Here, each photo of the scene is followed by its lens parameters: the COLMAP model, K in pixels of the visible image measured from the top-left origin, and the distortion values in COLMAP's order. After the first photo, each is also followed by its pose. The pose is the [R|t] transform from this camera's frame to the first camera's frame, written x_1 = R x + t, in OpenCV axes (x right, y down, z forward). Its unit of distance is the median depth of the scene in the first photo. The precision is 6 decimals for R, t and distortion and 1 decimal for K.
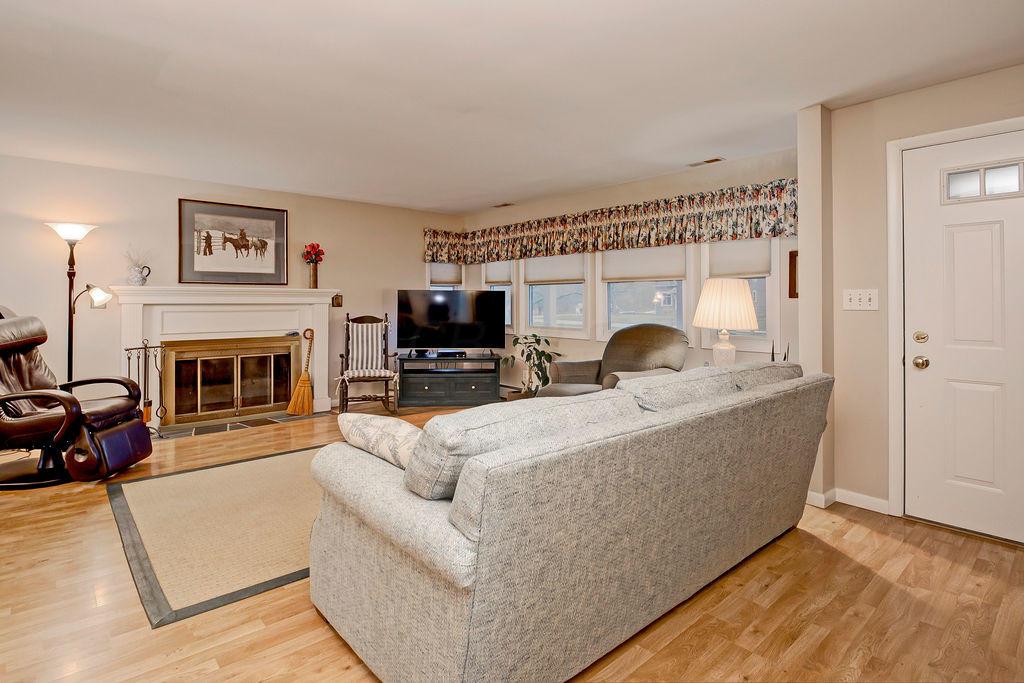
lens RADIAL K [[533.0, 0, 493.8], [0, 533.0, 300.6], [0, 0, 1]] dist [0.021450, 0.000551]
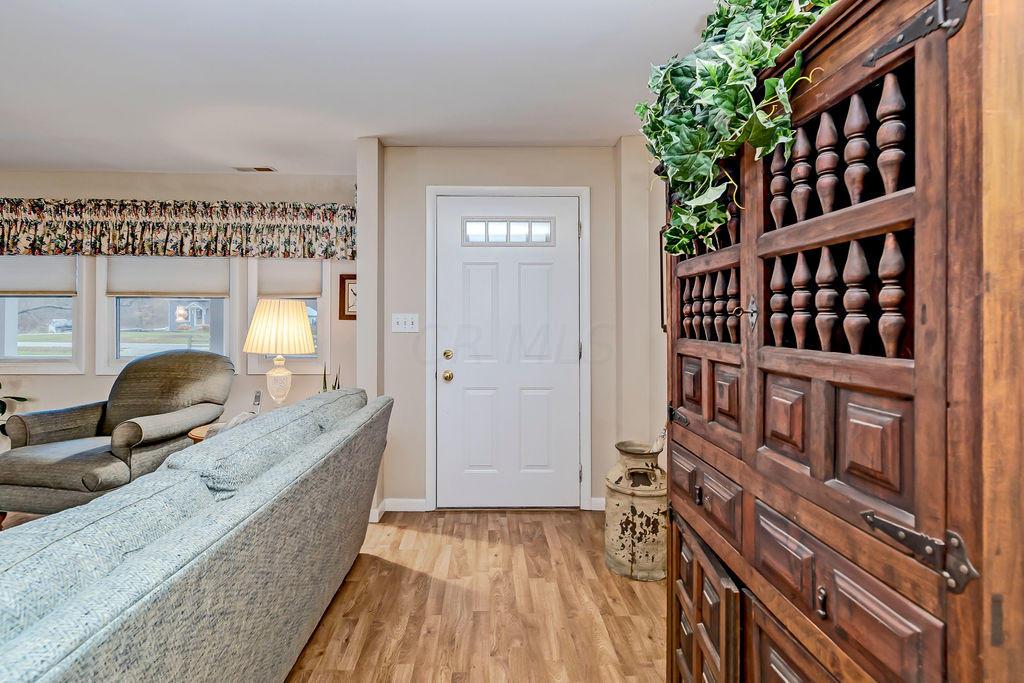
lens RADIAL K [[505.2, 0, 512.3], [0, 505.2, 312.0], [0, 0, 1]] dist [0.004169, 0.001993]
pose [[0.625851, 0.012608, 0.779840, 0.003035], [-0.006073, 0.999918, -0.011292, -0.009074], [-0.779919, 0.002331, 0.625876, 0.116314]]
